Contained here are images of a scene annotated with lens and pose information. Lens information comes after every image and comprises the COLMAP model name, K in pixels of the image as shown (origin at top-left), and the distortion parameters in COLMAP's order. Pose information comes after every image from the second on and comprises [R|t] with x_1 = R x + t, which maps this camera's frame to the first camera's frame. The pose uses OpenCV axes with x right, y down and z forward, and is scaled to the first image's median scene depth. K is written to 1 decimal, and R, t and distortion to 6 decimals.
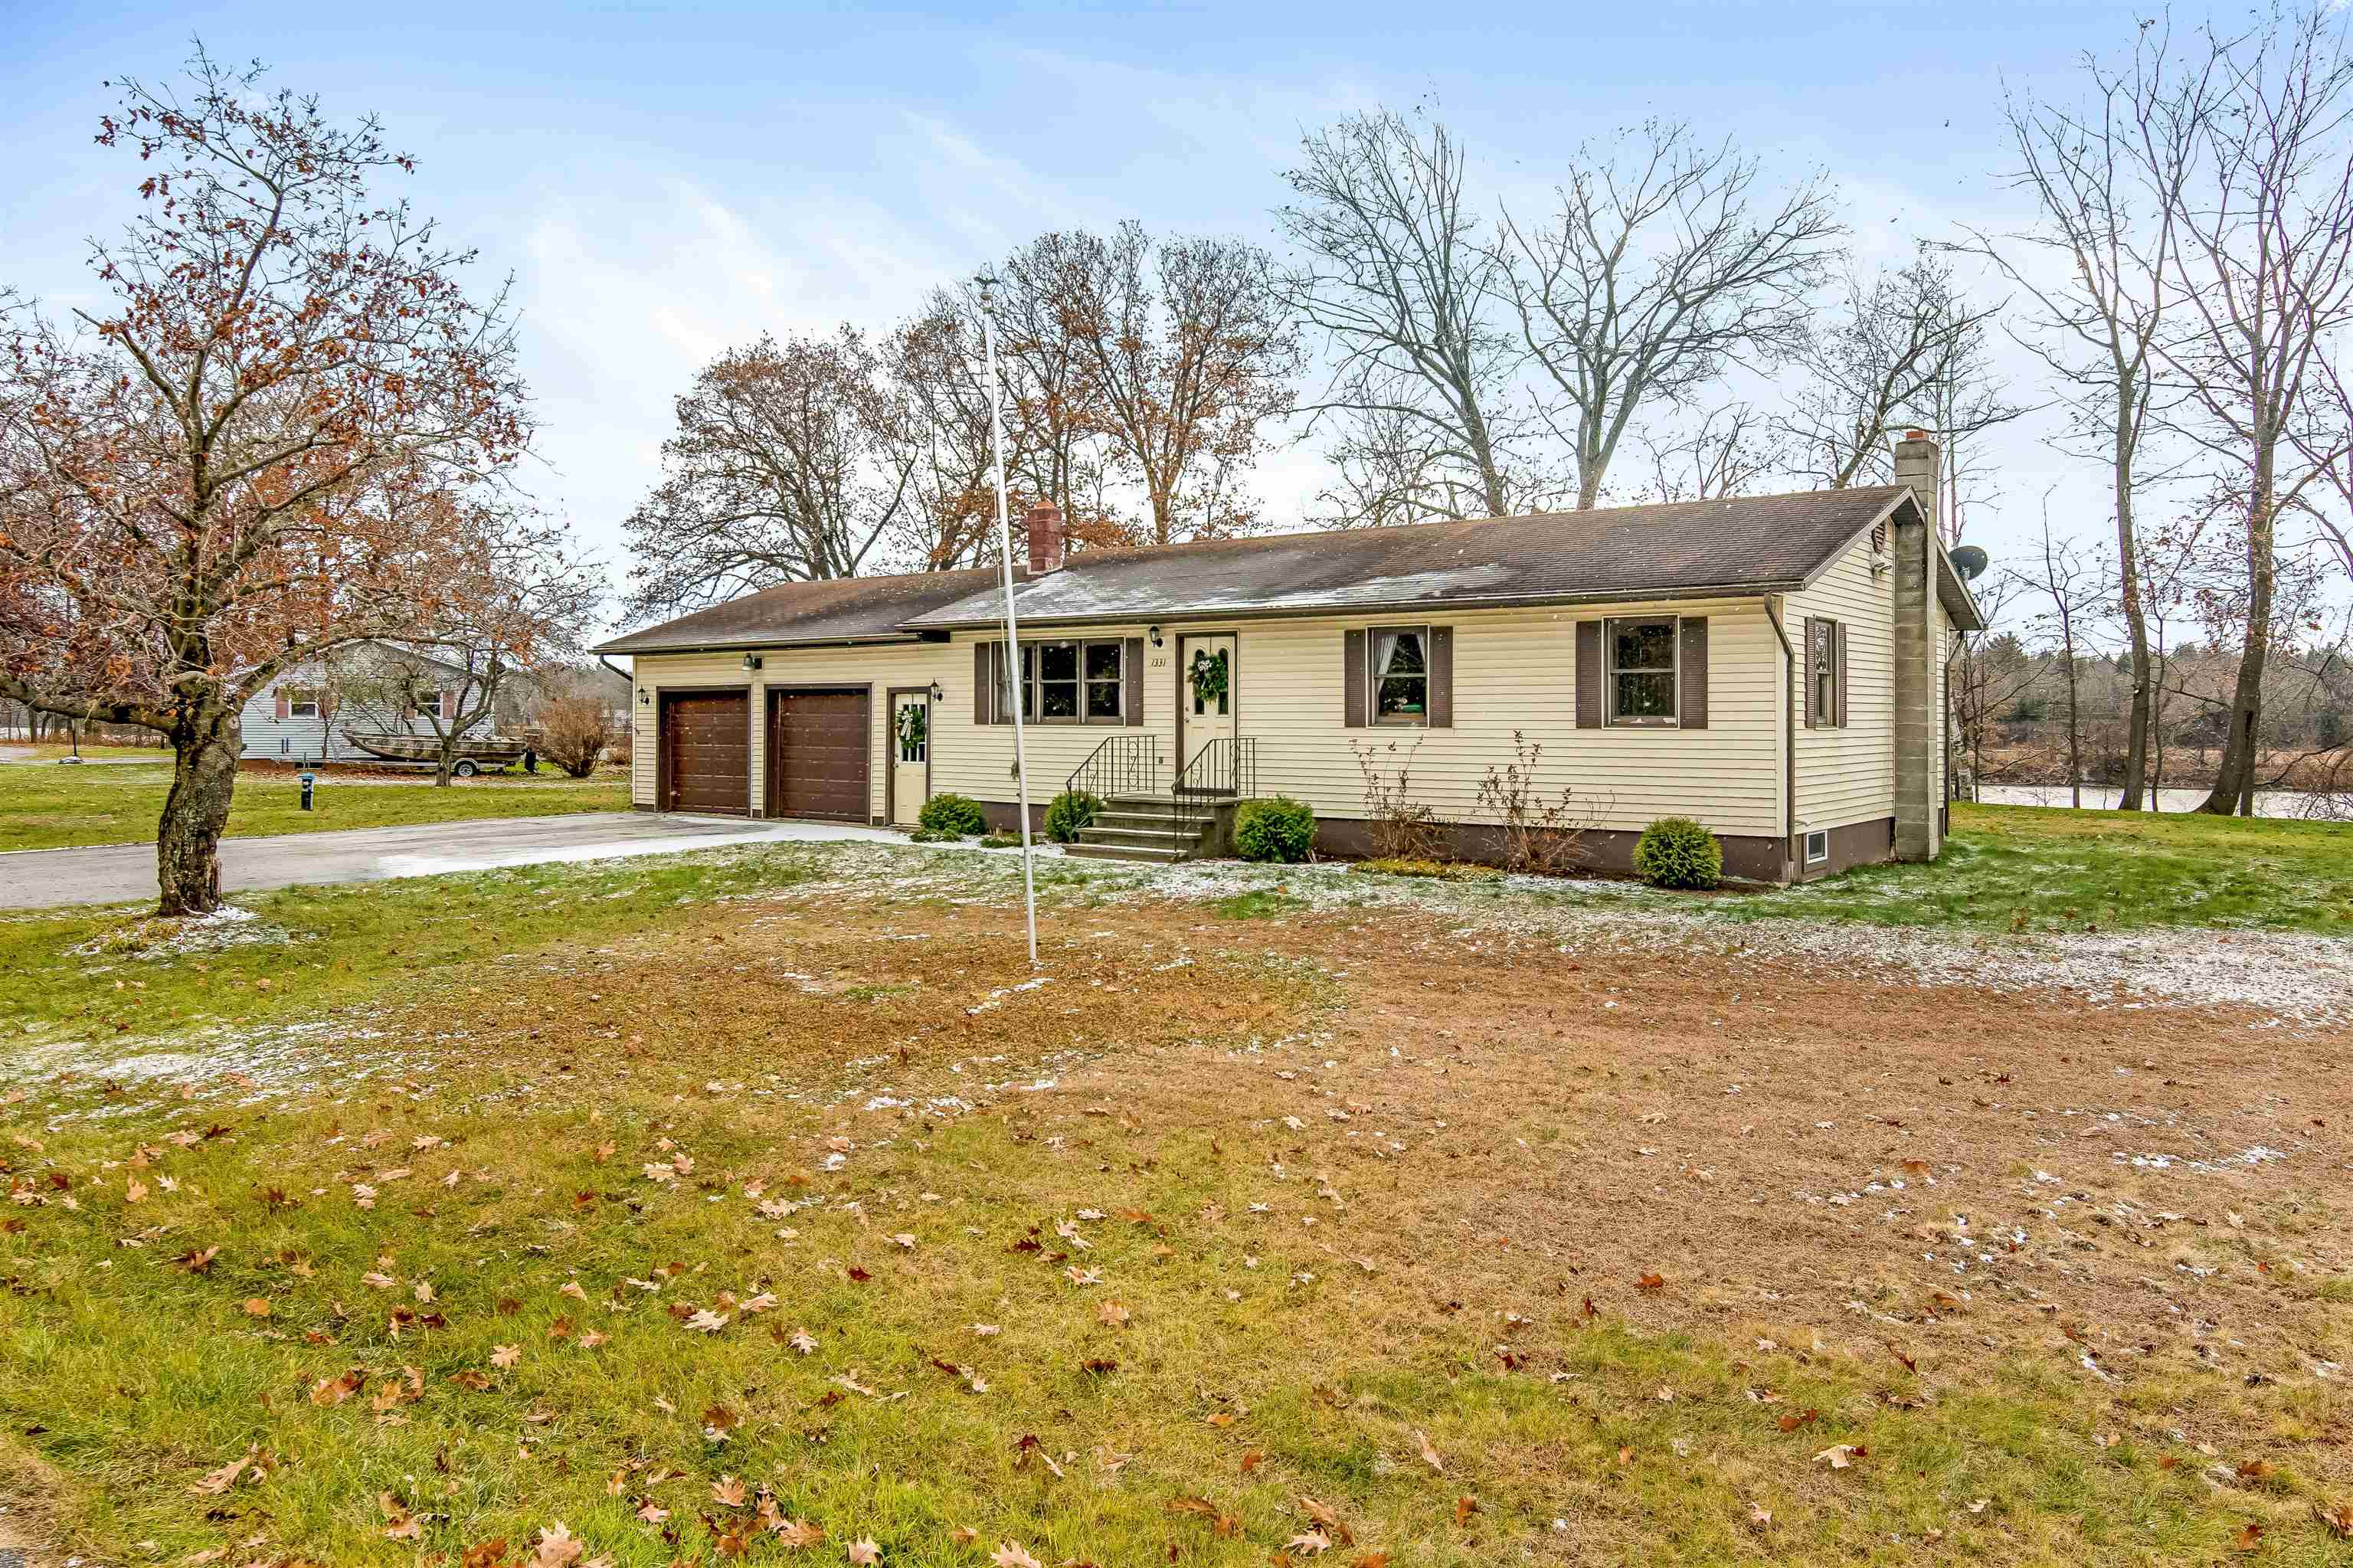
lens RADIAL K [[1633.9, 0, 1178.4], [0, 1633.9, 773.8], [0, 0, 1]] dist [-0.002422, -0.000398]
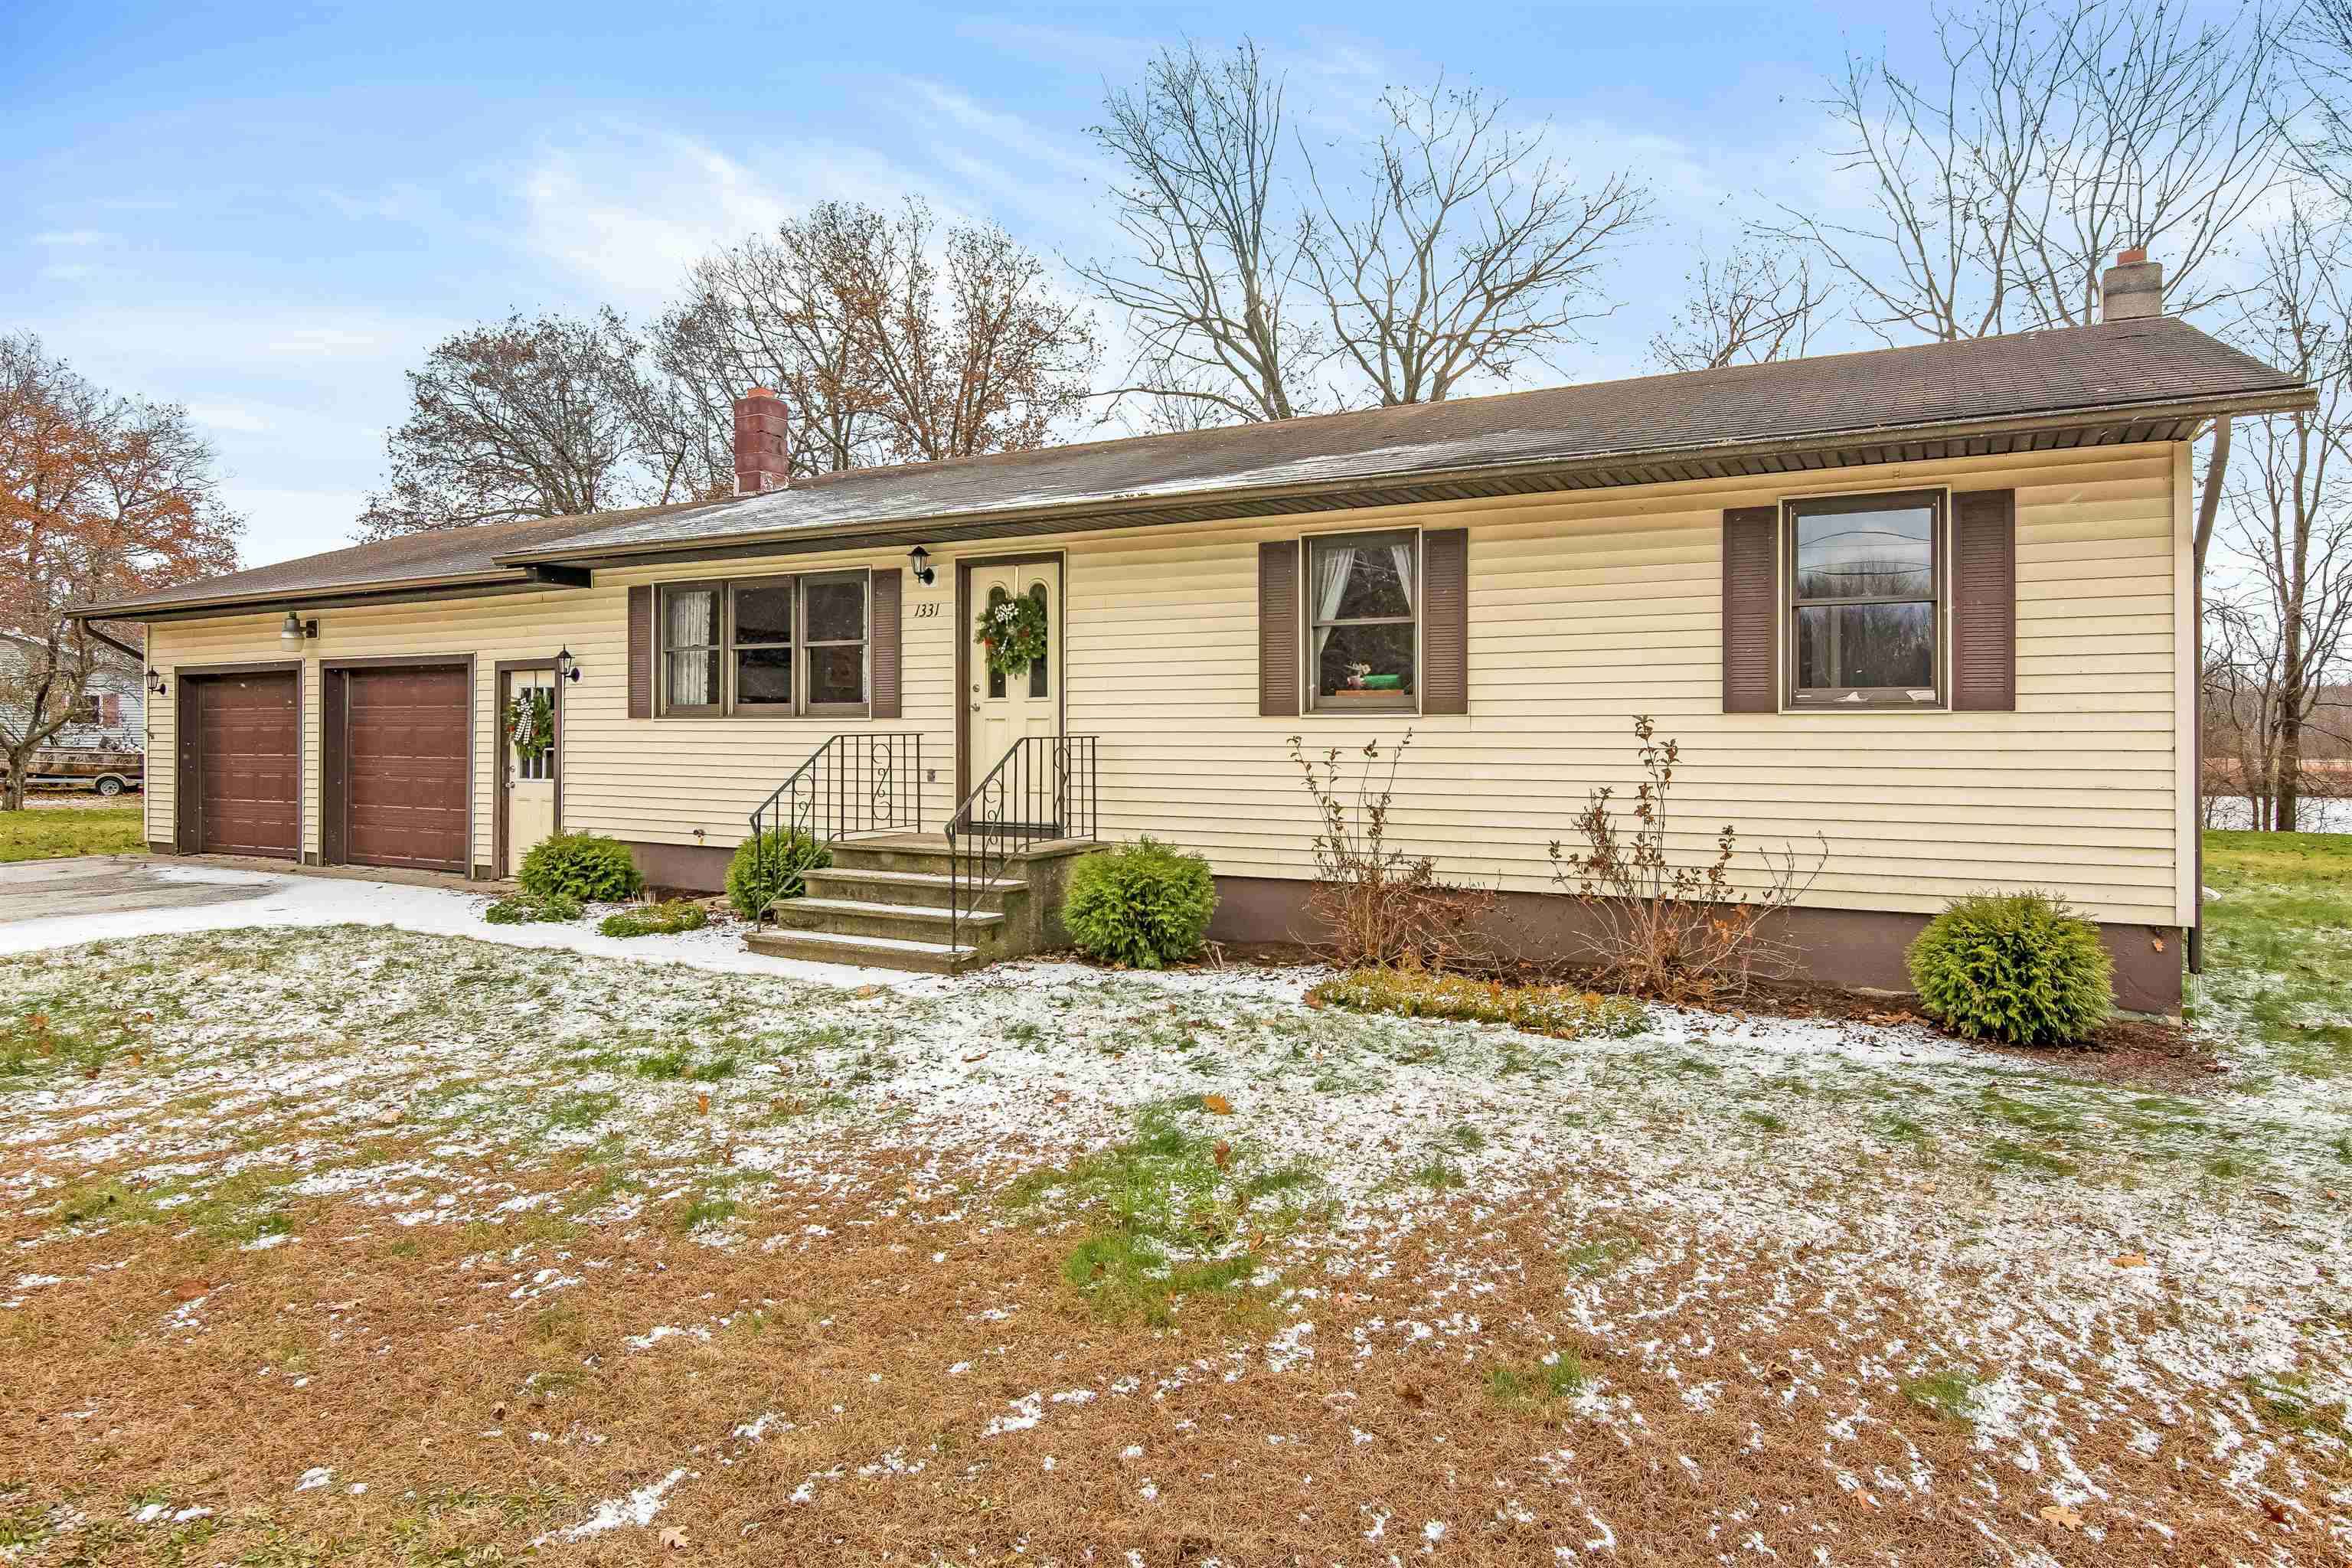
lens RADIAL K [[1416.4, 0, 1177.9], [0, 1416.4, 759.3], [0, 0, 1]] dist [0.000442, -0.000641]
pose [[0.989299, -0.003171, 0.145865, 0.002486], [0.005476, 0.999866, -0.015406, -0.005110], [-0.145796, 0.016040, 0.989185, 0.434210]]
